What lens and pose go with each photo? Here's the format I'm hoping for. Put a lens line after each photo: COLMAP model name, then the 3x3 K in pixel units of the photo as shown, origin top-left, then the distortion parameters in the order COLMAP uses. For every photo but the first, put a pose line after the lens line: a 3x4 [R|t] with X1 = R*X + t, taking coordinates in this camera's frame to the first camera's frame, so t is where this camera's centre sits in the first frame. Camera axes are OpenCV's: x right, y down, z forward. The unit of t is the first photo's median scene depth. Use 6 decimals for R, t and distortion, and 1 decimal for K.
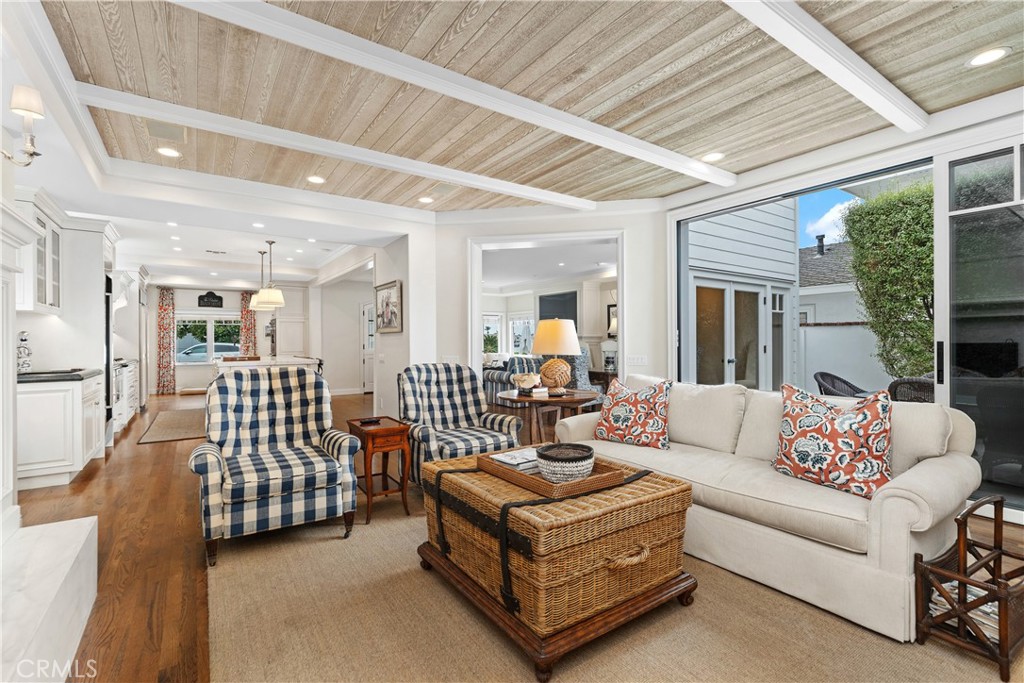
lens RADIAL K [[464.5, 0, 508.5], [0, 464.5, 340.5], [0, 0, 1]] dist [0.001952, -0.000154]
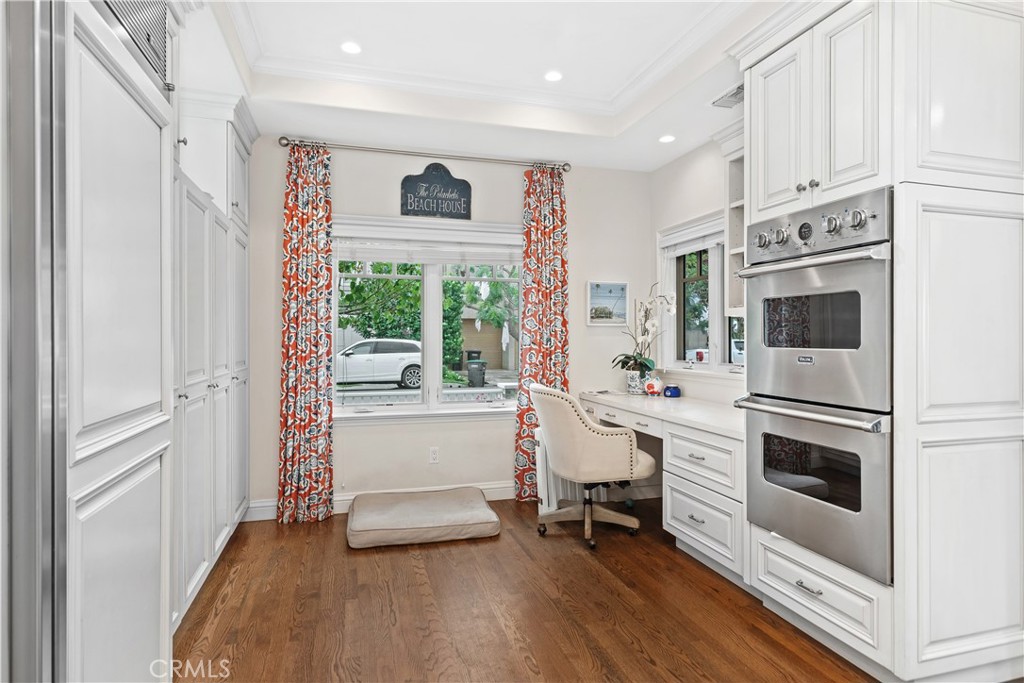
lens RADIAL K [[547.1, 0, 508.4], [0, 547.1, 341.0], [0, 0, 1]] dist [0.000328, 0.000503]
pose [[0.951890, 0.000538, -0.306440, -0.520315], [-0.001790, 0.999991, -0.003803, 0.007418], [0.306435, 0.004168, 0.951882, 0.725768]]
